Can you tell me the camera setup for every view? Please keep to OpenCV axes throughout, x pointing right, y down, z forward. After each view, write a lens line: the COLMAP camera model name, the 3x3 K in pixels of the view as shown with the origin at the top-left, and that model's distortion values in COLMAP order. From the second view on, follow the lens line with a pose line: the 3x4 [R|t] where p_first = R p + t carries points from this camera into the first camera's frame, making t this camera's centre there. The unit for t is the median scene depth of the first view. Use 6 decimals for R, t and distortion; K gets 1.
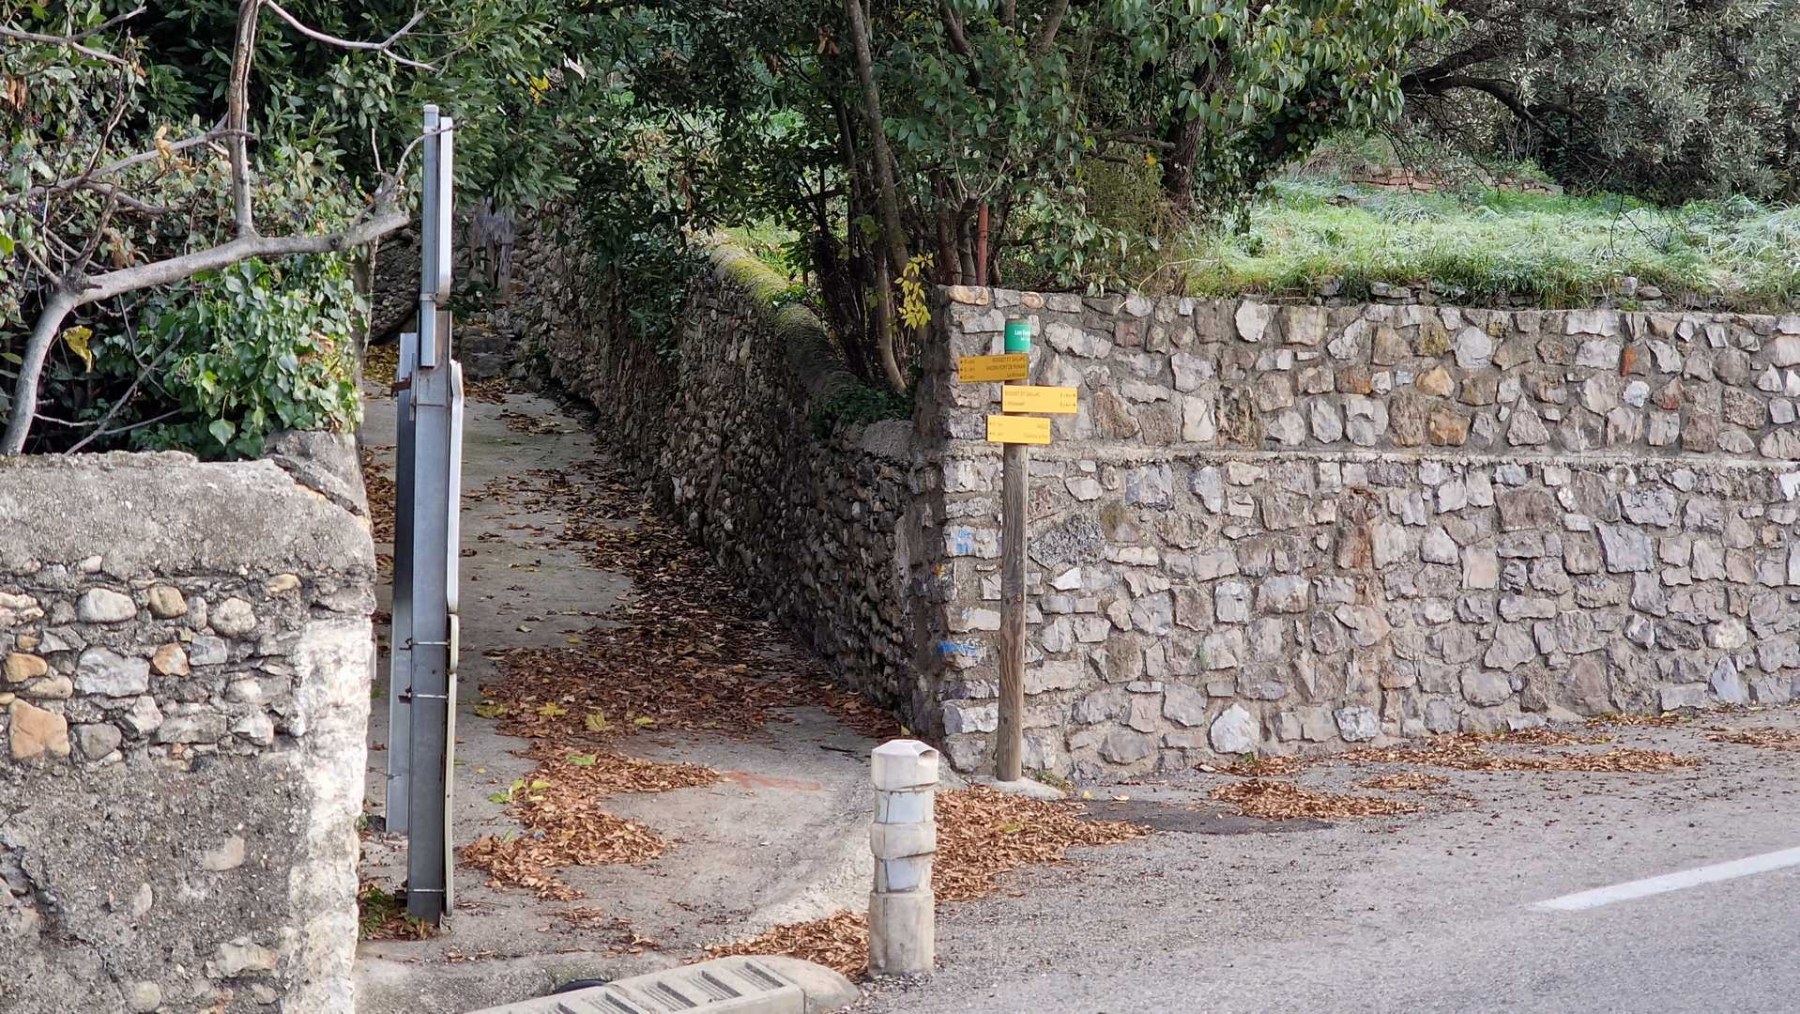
lens RADIAL K [[3664.4, 0, 899.7], [0, 3664.4, 507.2], [0, 0, 1]] dist [-0.355474, 0.000000]
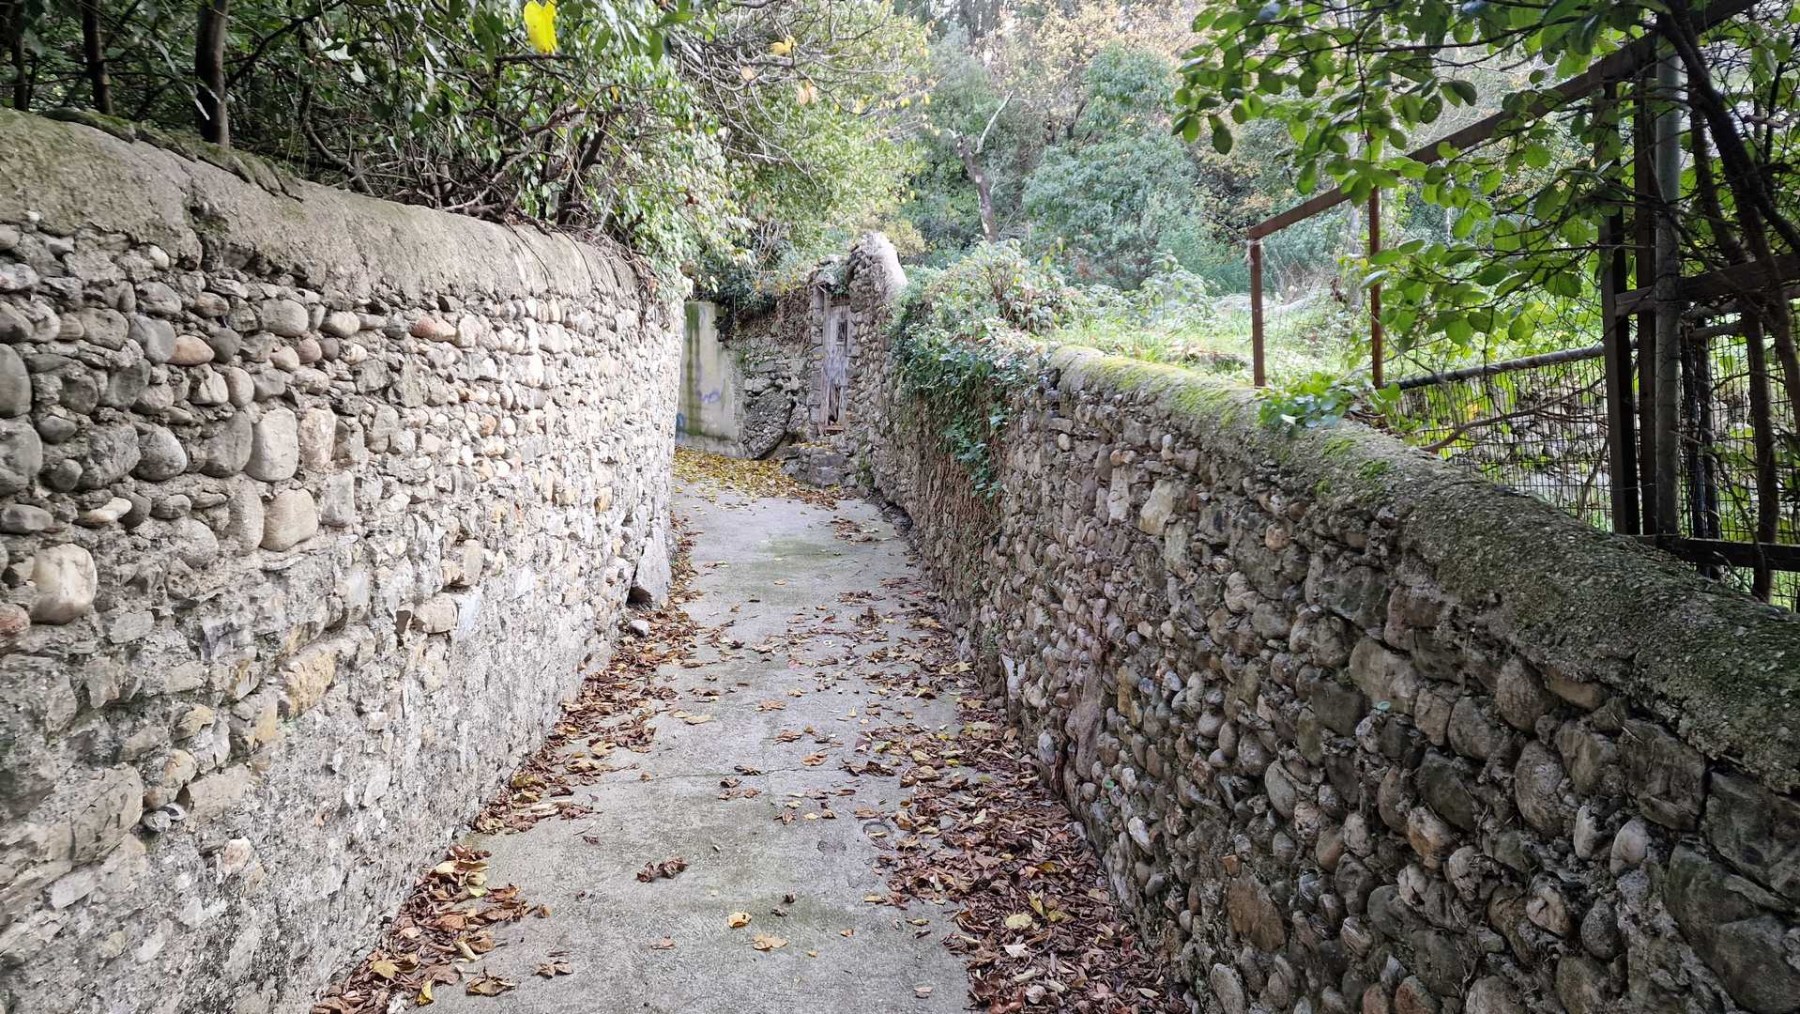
lens RADIAL K [[1221.5, 0, 900.5], [0, 1221.5, 504.3], [0, 0, 1]] dist [0.000328, 0.000003]
pose [[0.995113, -0.013626, -0.097803, -0.046058], [0.014303, 0.999878, 0.006222, -0.033029], [0.097706, -0.007590, 0.995186, 0.592800]]
